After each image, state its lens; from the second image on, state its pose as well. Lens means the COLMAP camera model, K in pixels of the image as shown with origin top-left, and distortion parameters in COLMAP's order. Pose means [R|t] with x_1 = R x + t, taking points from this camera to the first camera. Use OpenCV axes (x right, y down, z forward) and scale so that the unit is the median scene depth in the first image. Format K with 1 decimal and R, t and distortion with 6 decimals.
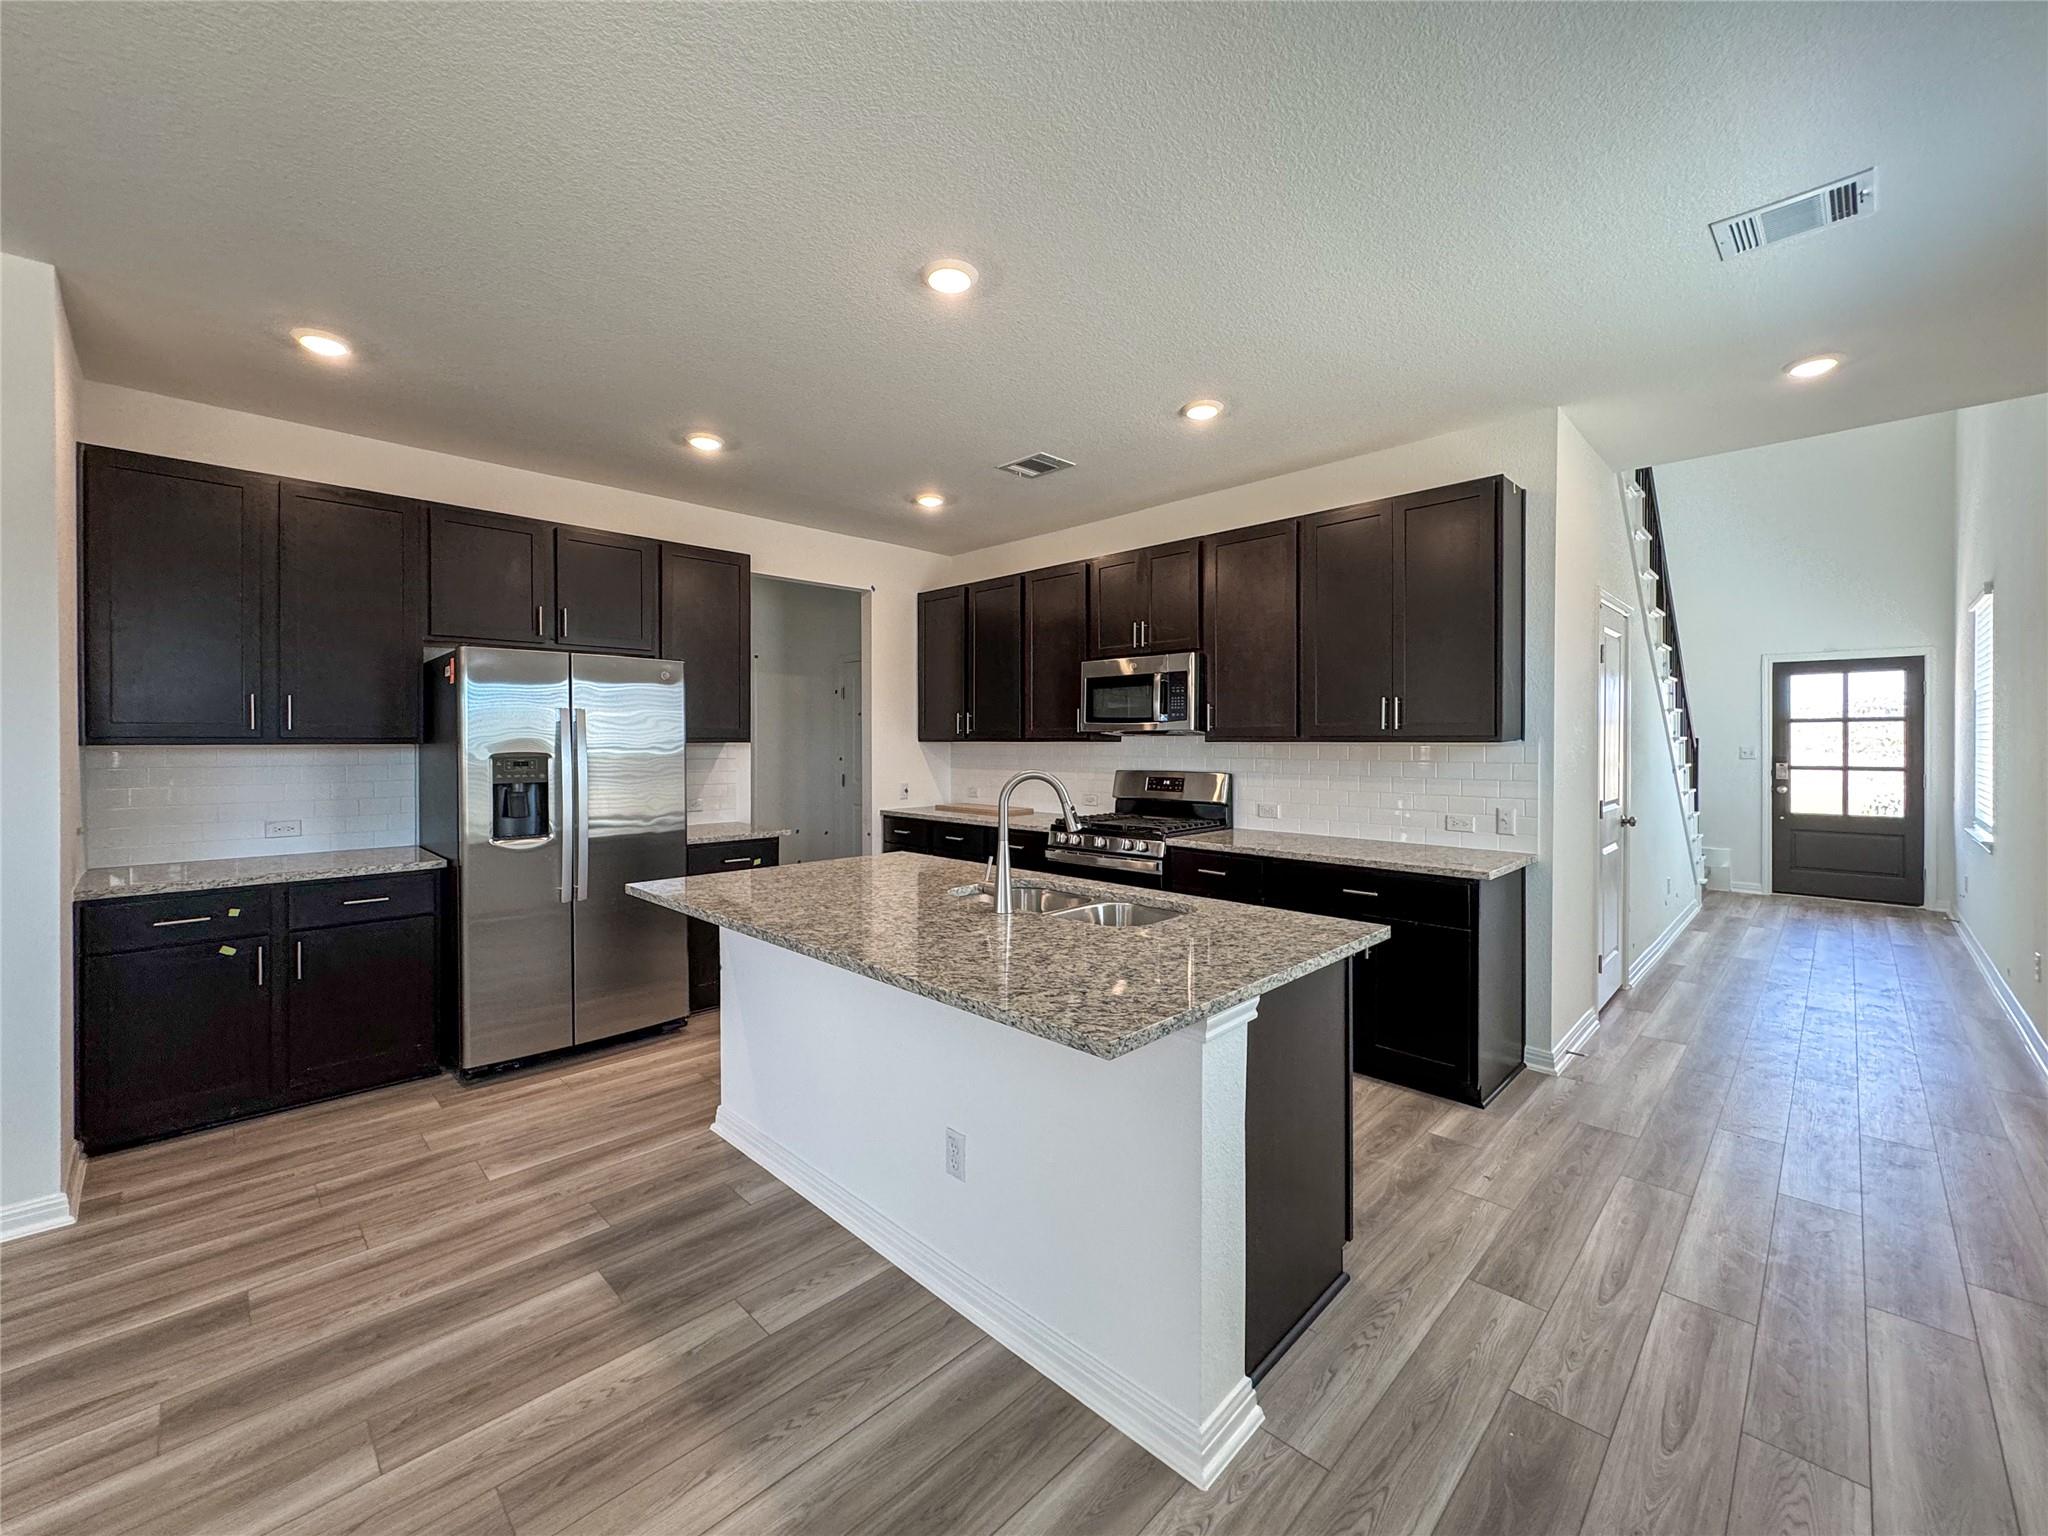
lens RADIAL K [[836.8, 0, 1009.0], [0, 836.8, 749.7], [0, 0, 1]] dist [-0.000551, -0.000617]
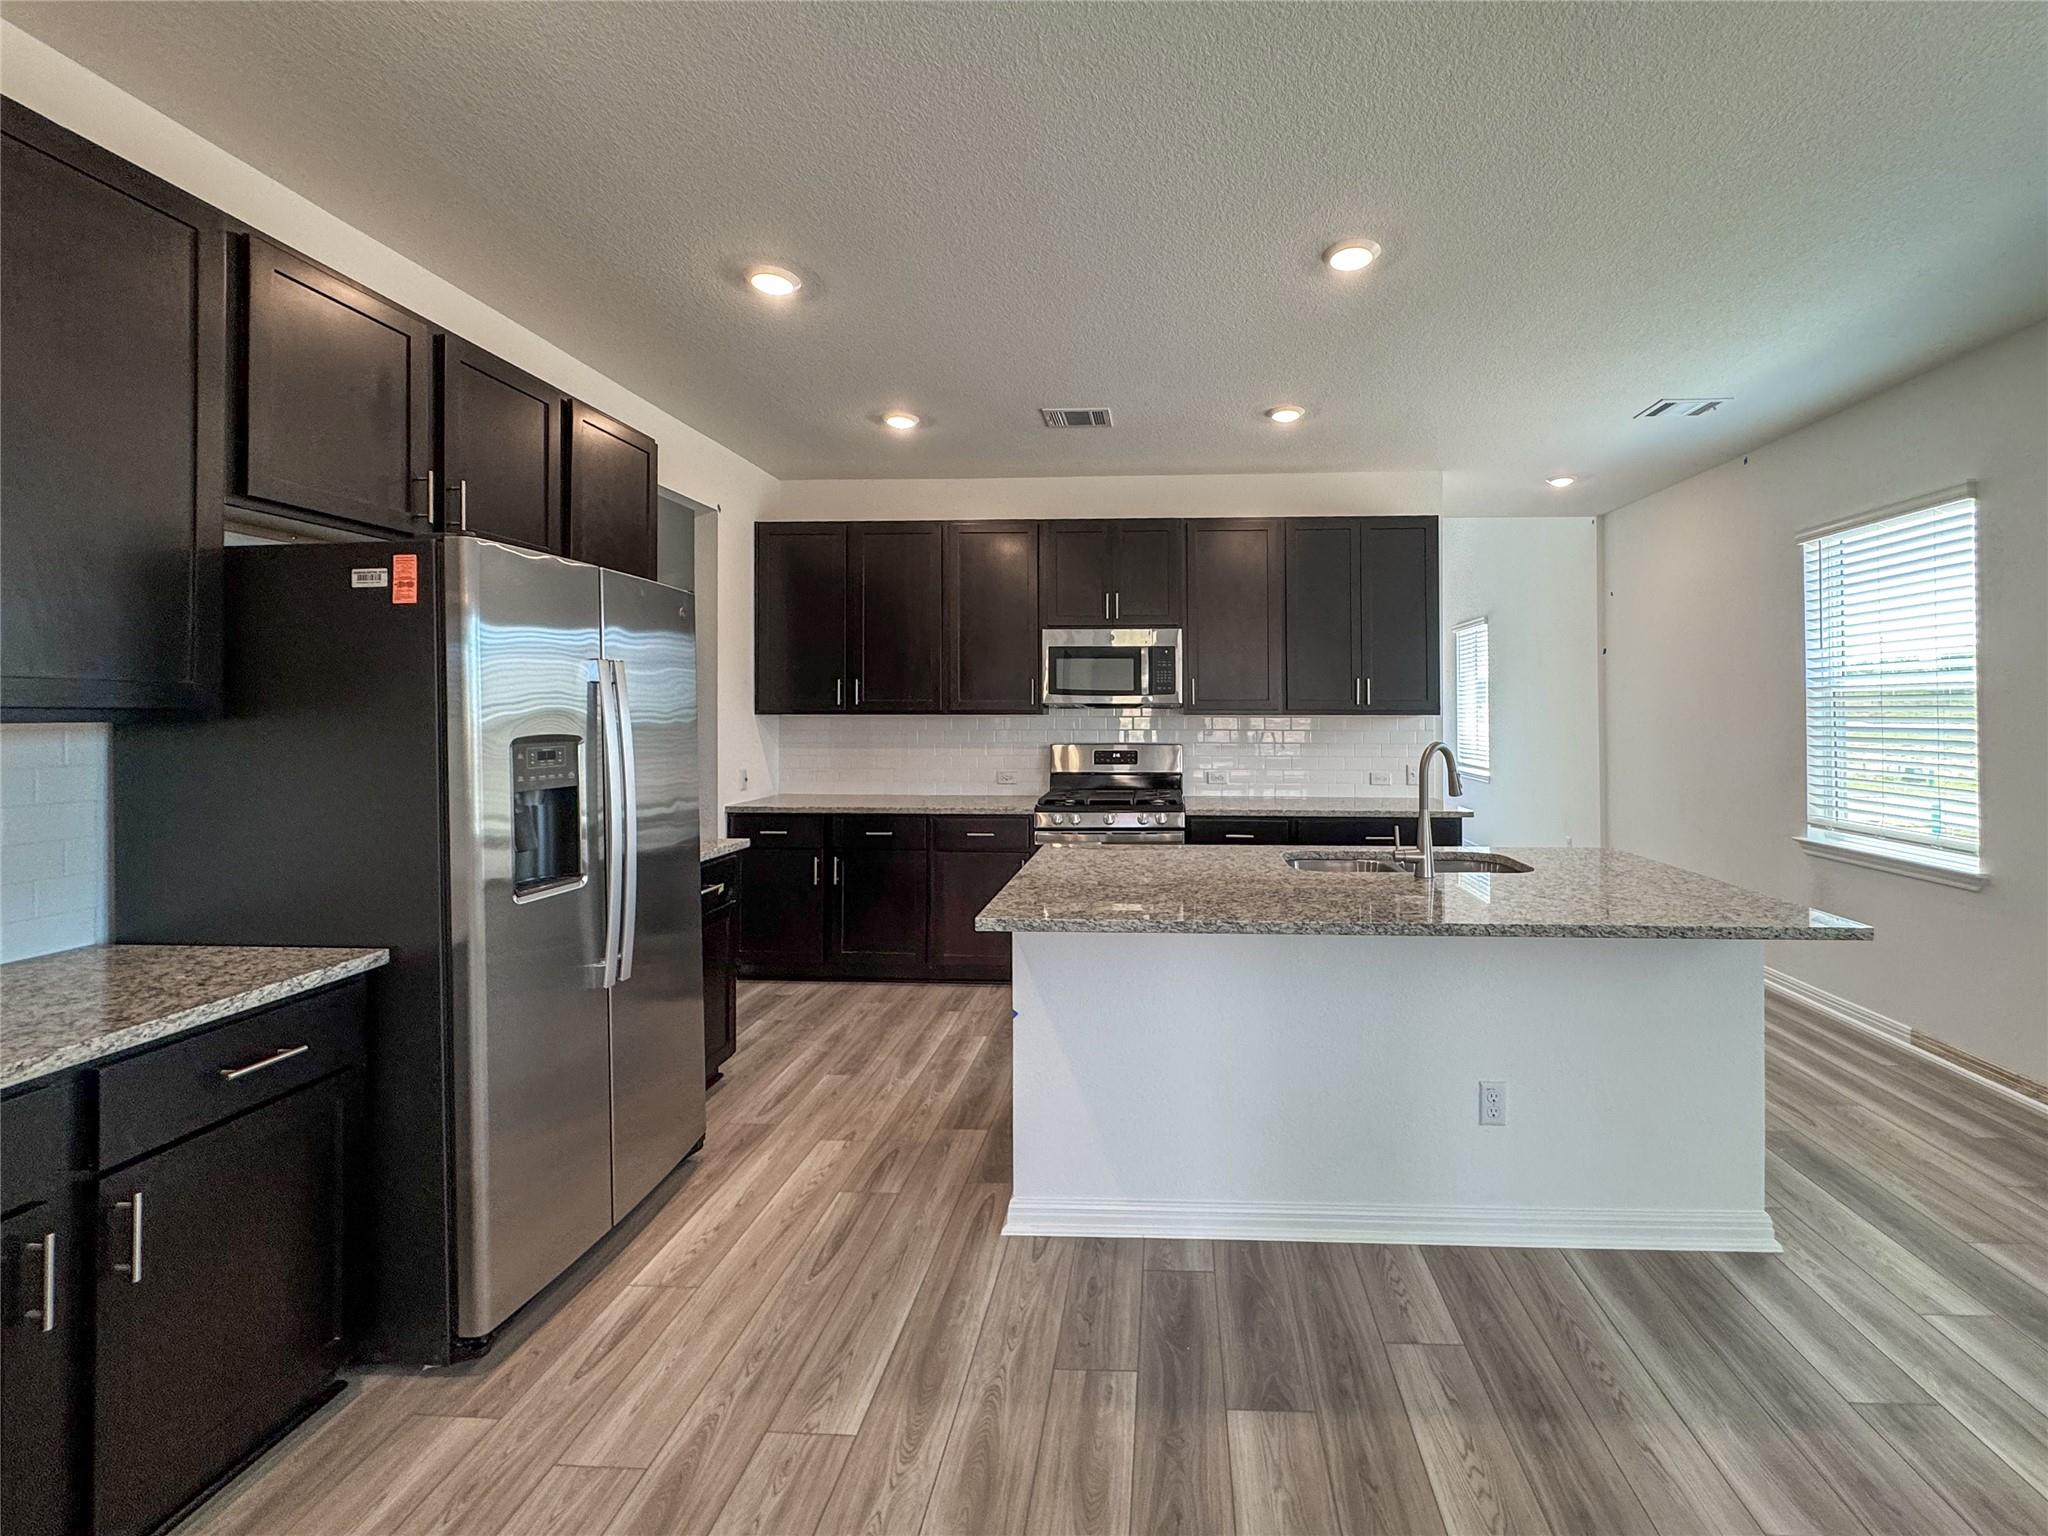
lens RADIAL K [[888.6, 0, 1135.6], [0, 888.6, 696.5], [0, 0, 1]] dist [0.004144, -0.001377]
pose [[0.726534, 0.013882, 0.686990, -0.578755], [0.004438, 0.999680, -0.024893, -0.005004], [-0.687116, 0.021135, 0.726240, 0.233579]]
